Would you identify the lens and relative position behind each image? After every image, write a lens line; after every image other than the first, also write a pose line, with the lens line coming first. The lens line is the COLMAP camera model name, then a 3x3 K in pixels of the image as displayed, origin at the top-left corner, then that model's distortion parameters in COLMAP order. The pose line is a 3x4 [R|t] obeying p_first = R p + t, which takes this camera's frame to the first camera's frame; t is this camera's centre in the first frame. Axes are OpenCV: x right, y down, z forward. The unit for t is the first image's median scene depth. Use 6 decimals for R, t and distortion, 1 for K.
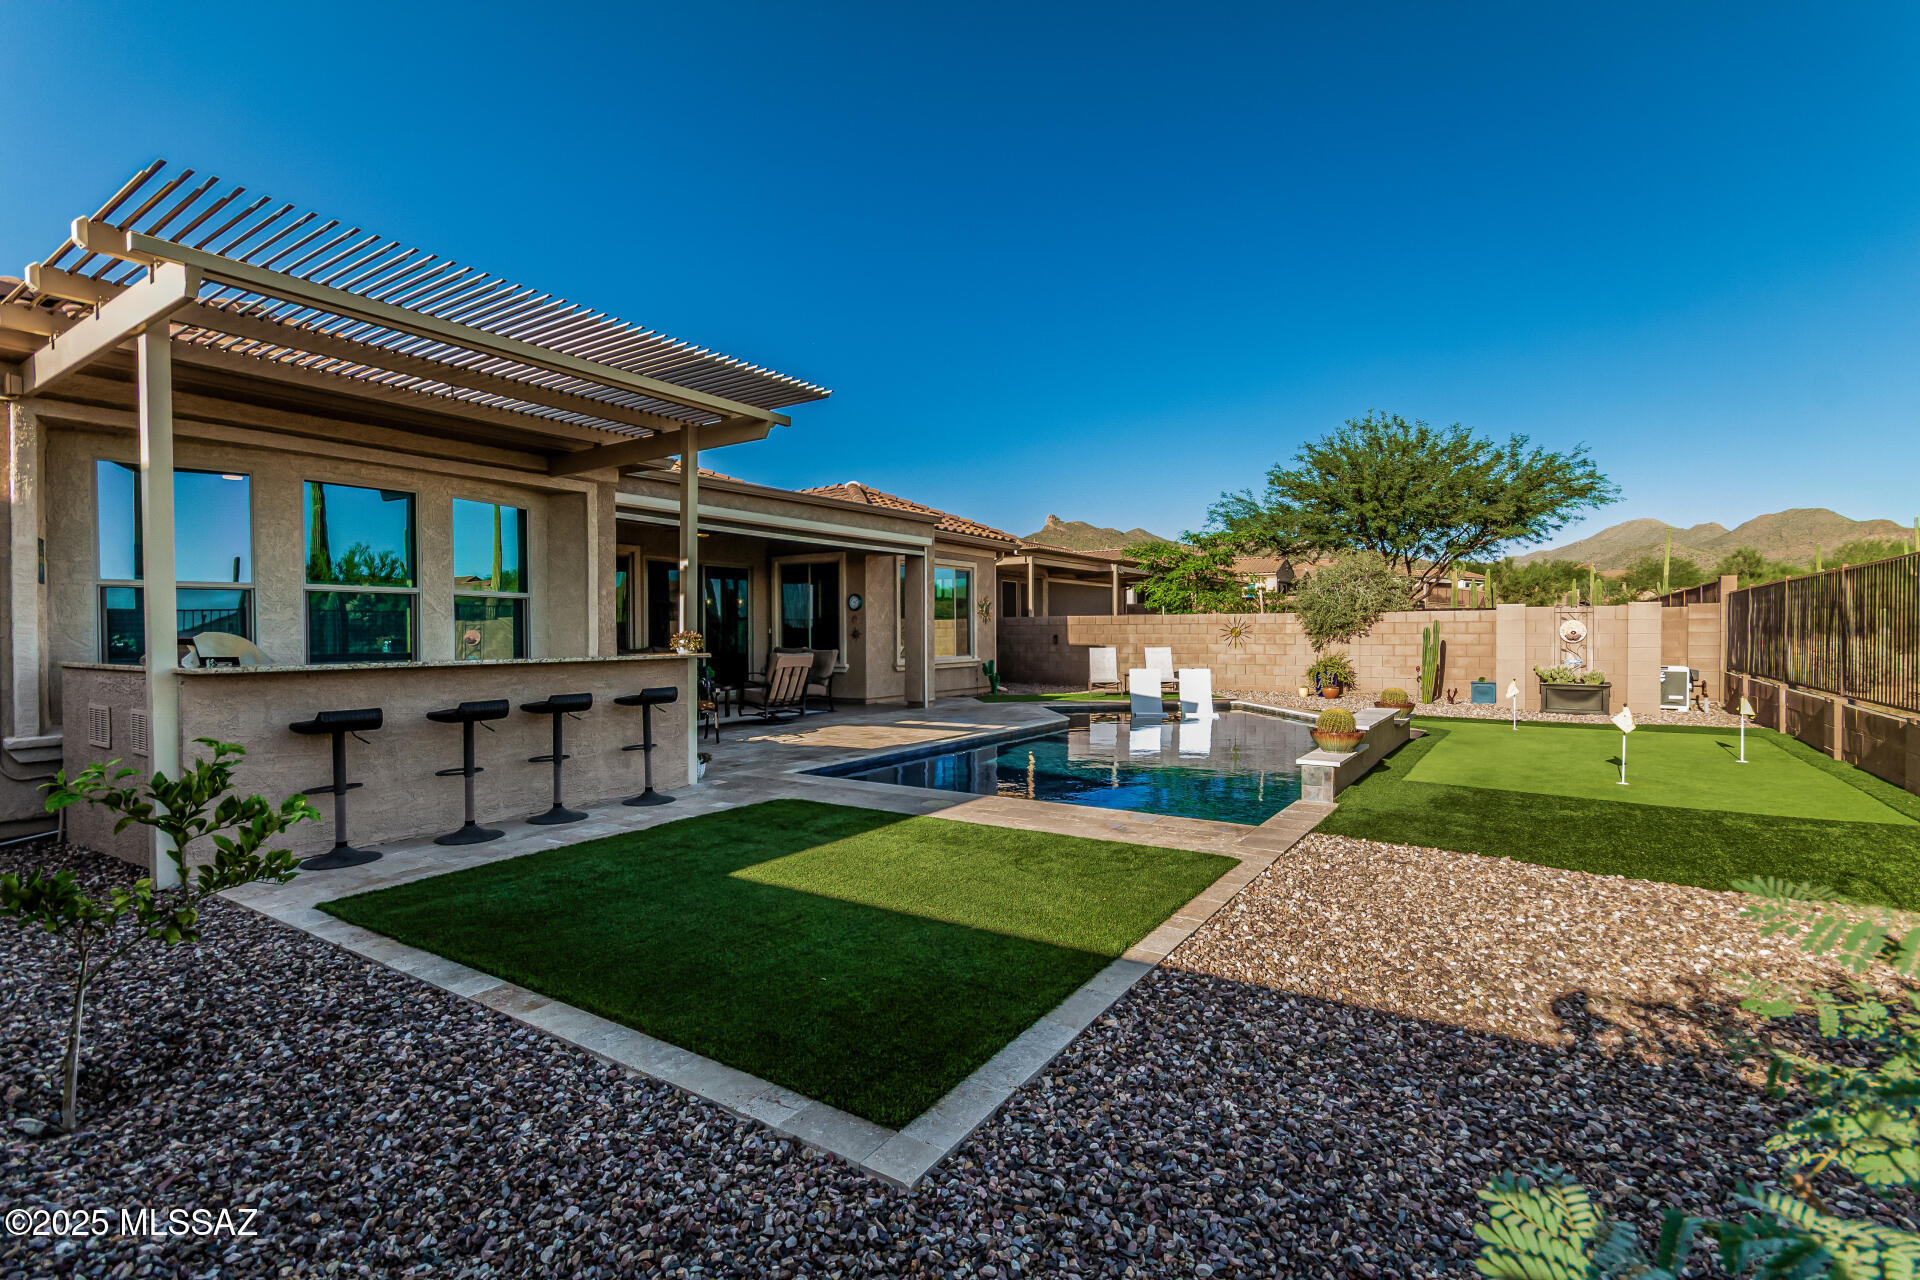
lens RADIAL K [[892.6, 0, 965.4], [0, 892.6, 636.9], [0, 0, 1]] dist [0.005589, -0.002773]
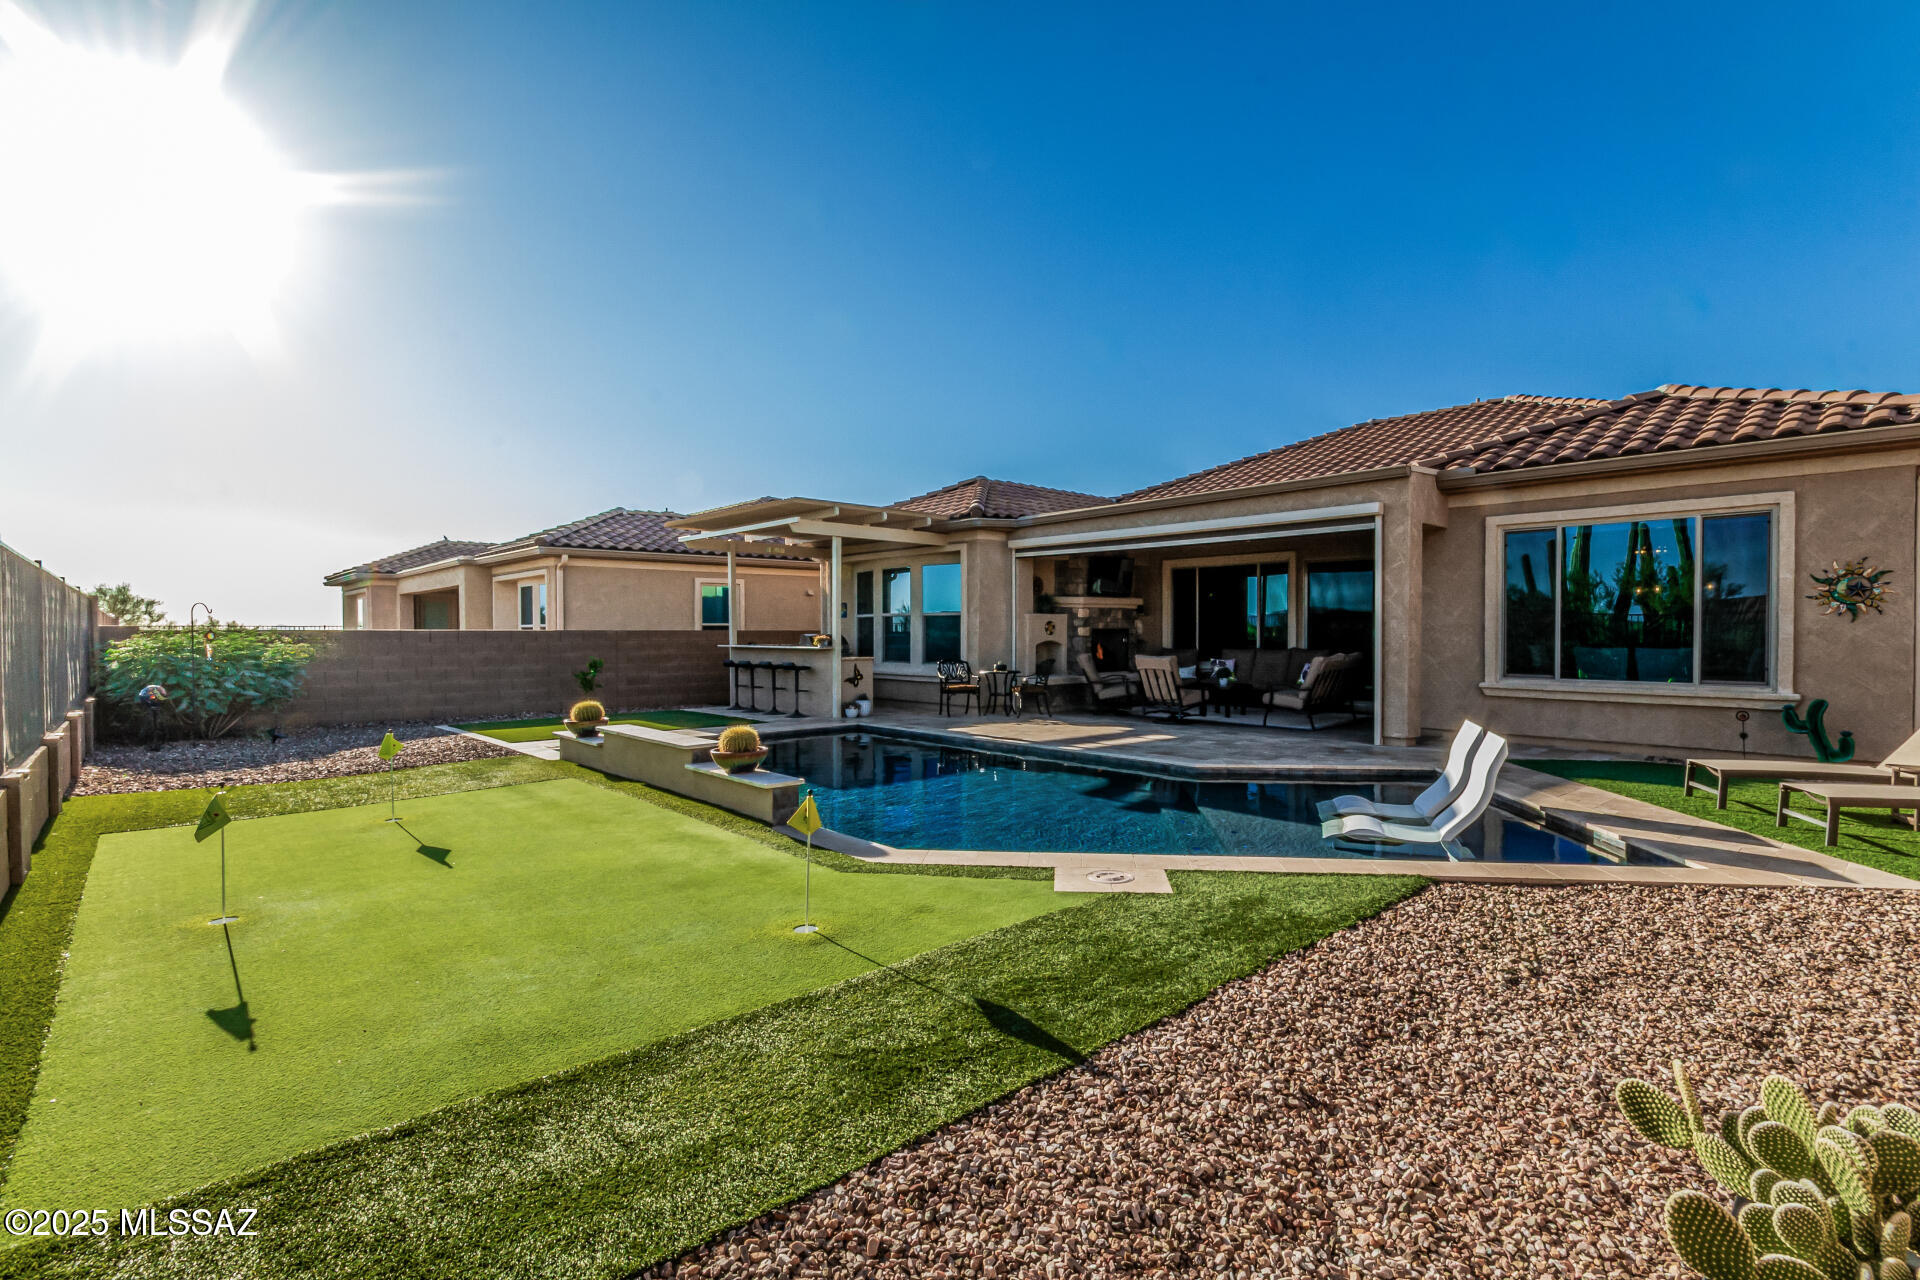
lens RADIAL K [[938.8, 0, 960.8], [0, 938.8, 638.7], [0, 0, 1]] dist [0.001977, 0.000133]
pose [[-0.260676, 0.011125, -0.965362, 0.603123], [-0.004275, 0.999910, 0.012678, -0.009193], [0.965417, 0.007432, -0.260605, 0.698659]]
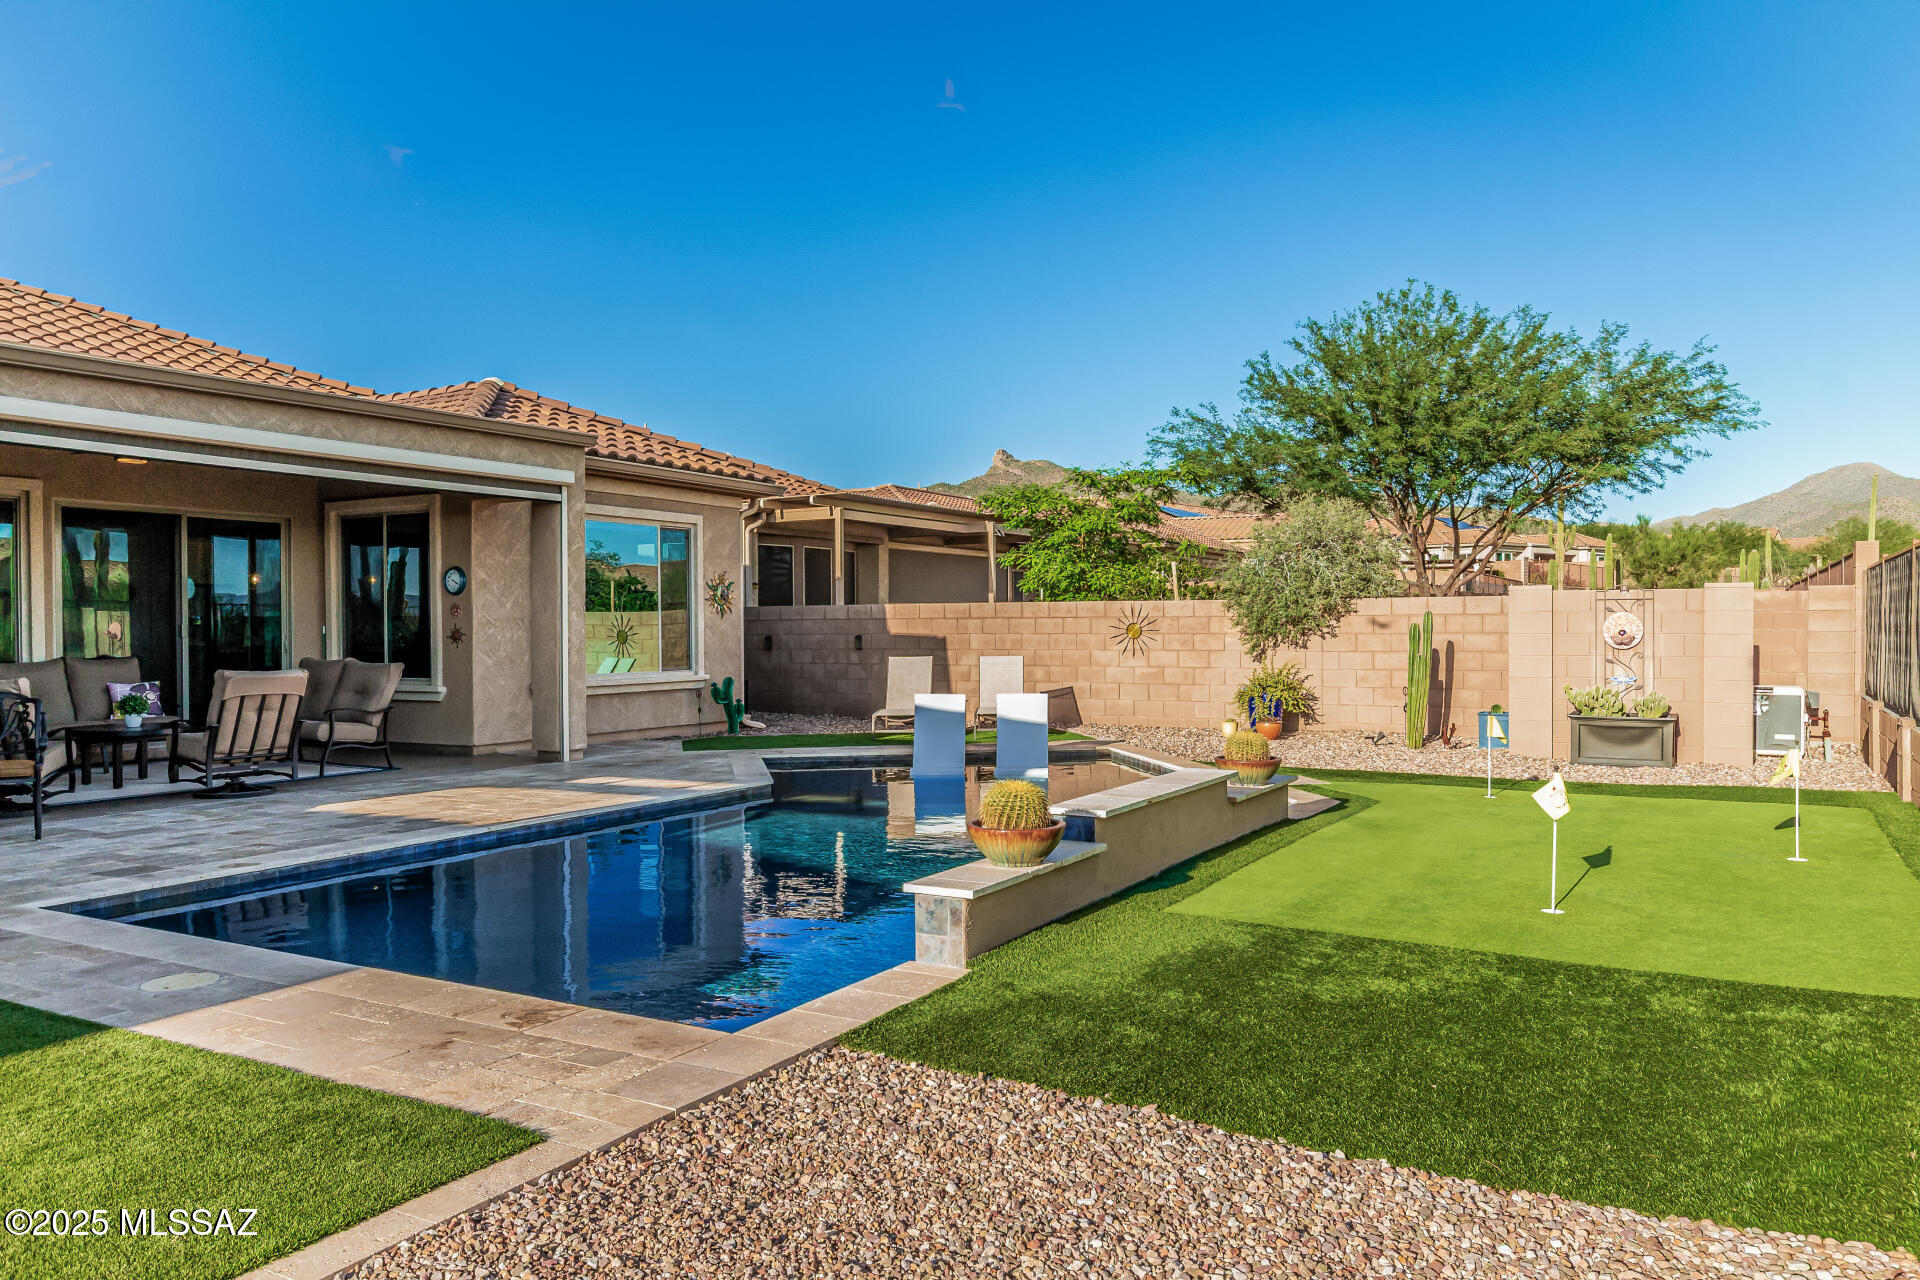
lens RADIAL K [[1364.4, 0, 955.0], [0, 1364.4, 641.1], [0, 0, 1]] dist [-0.006389, 0.004276]
pose [[0.997929, -0.000930, 0.064323, 0.121905], [0.000652, 0.999990, 0.004333, -0.002401], [-0.064326, -0.004282, 0.997920, 0.073065]]
